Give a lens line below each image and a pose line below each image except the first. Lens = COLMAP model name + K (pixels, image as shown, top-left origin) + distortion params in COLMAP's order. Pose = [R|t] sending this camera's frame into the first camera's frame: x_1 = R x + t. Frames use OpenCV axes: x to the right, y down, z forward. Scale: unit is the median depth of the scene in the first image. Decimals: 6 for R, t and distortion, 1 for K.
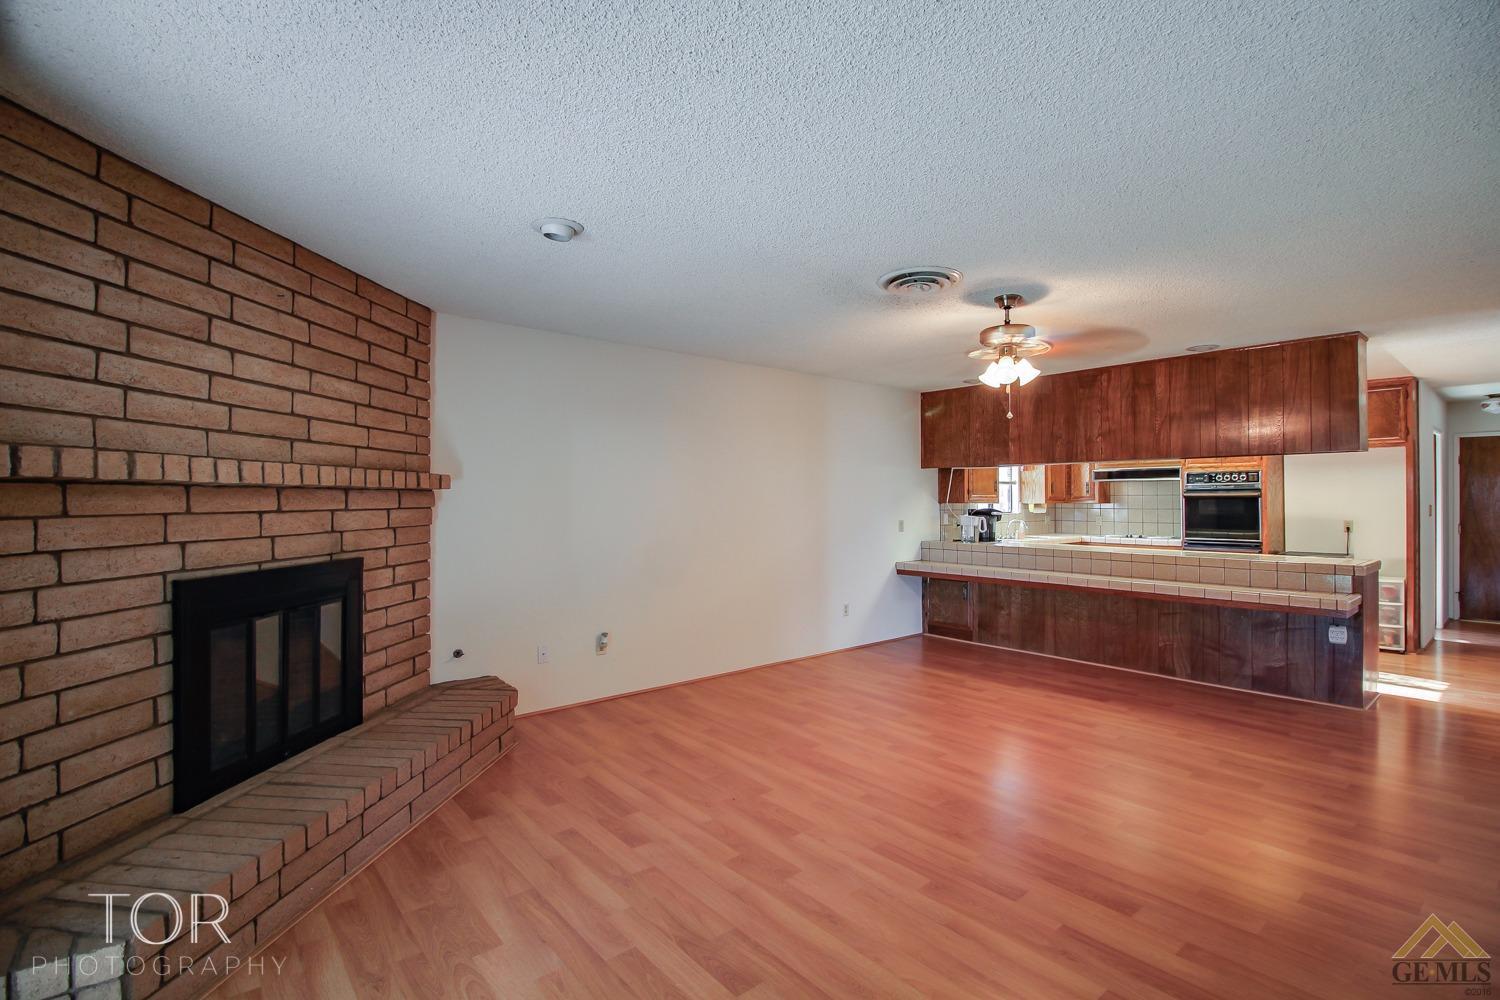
lens RADIAL K [[696.7, 0, 752.8], [0, 696.7, 496.1], [0, 0, 1]] dist [0.002941, -0.014183]
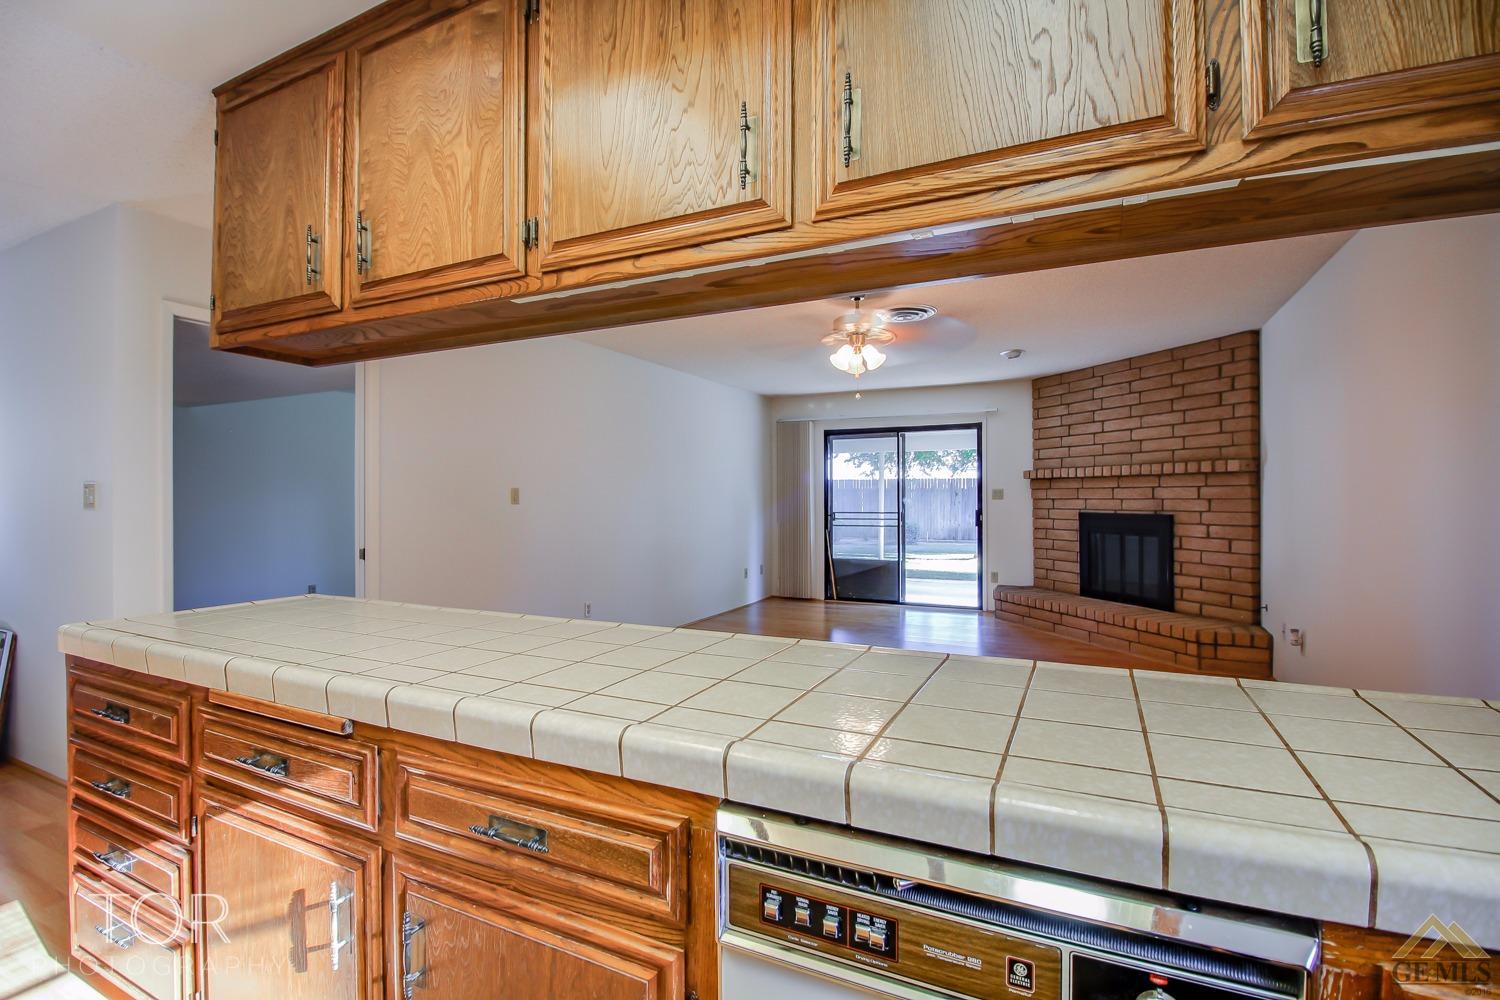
lens RADIAL K [[696.7, 0, 752.8], [0, 696.7, 496.1], [0, 0, 1]] dist [0.002941, -0.014183]
pose [[-0.914711, 0.005514, -0.404070, 1.197946], [0.007847, 0.999961, -0.004117, 0.046294], [0.404032, -0.006936, -0.914719, 2.415691]]
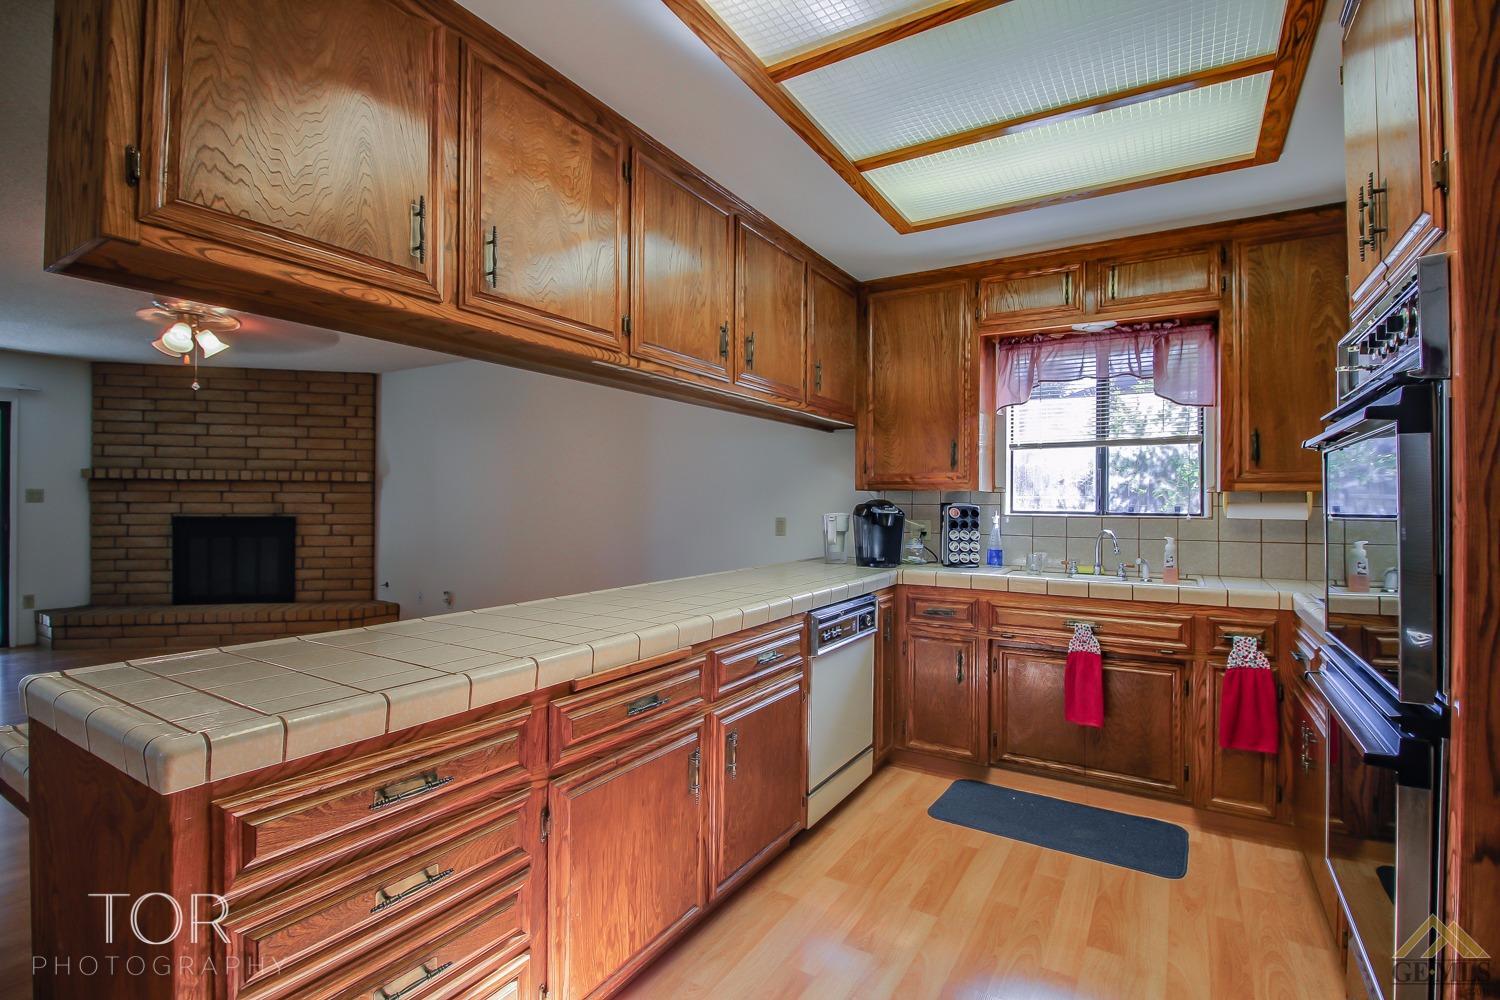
lens RADIAL K [[696.7, 0, 752.8], [0, 696.7, 496.1], [0, 0, 1]] dist [0.002941, -0.014183]
pose [[0.315098, -0.002792, -0.949055, 1.882193], [-0.002251, 0.999991, -0.003689, 0.039226], [0.949056, 0.003299, 0.315089, 1.800002]]
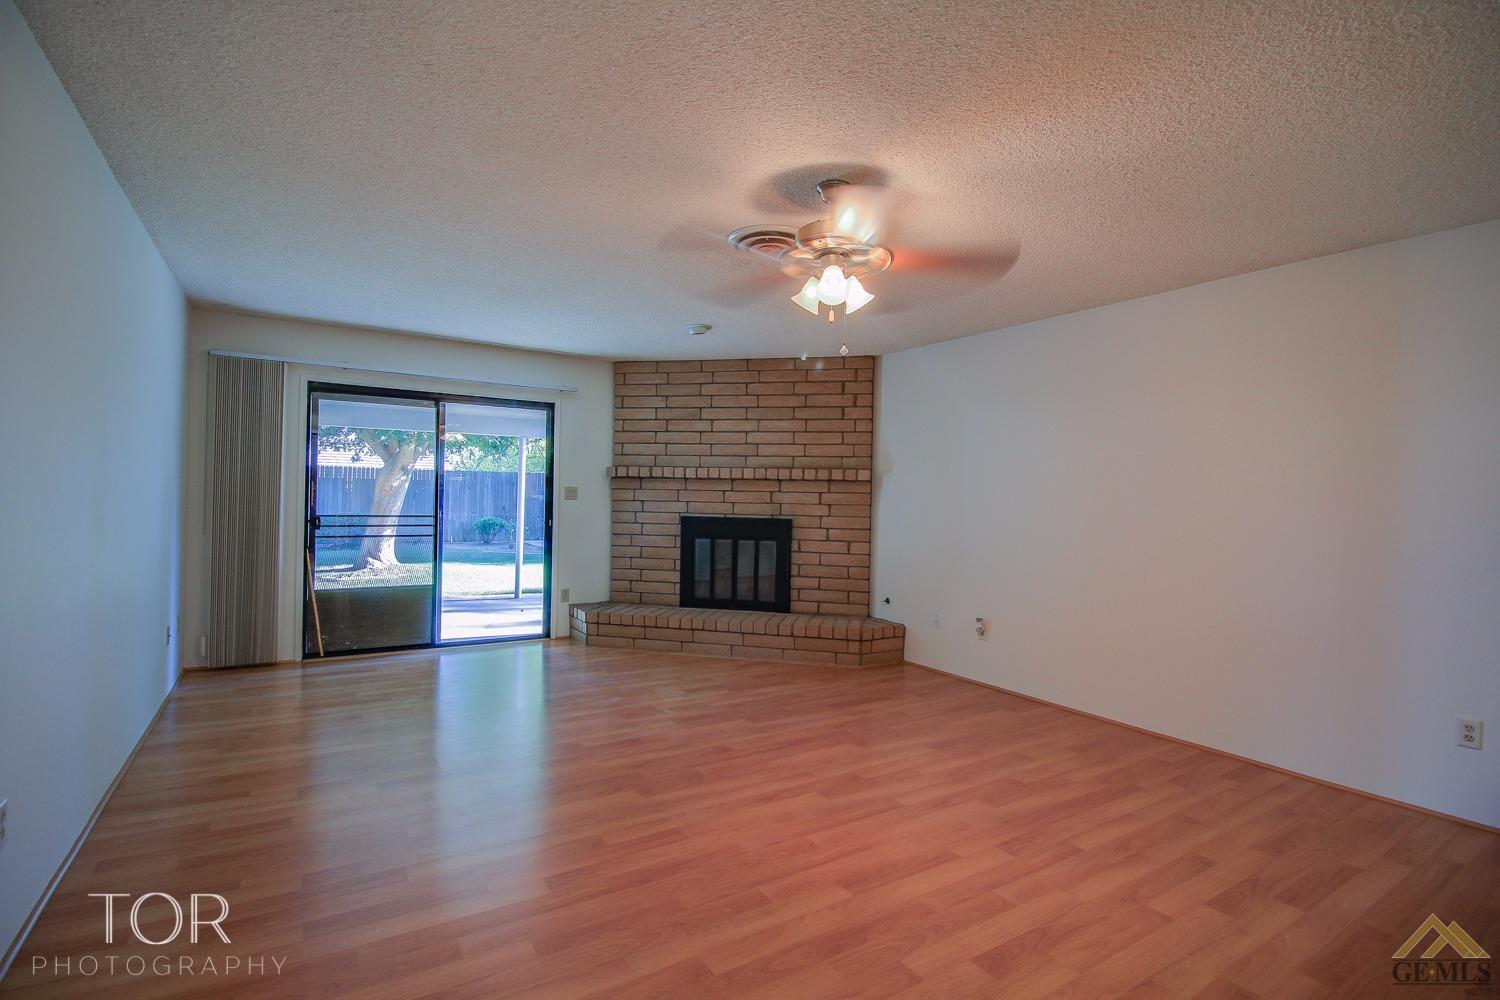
lens RADIAL K [[696.7, 0, 752.8], [0, 696.7, 496.1], [0, 0, 1]] dist [0.002941, -0.014183]
pose [[-0.131654, -0.003423, -0.991290, 1.344129], [-0.016069, 0.999870, -0.001319, 0.038272], [0.991166, 0.015755, -0.131692, 1.275356]]
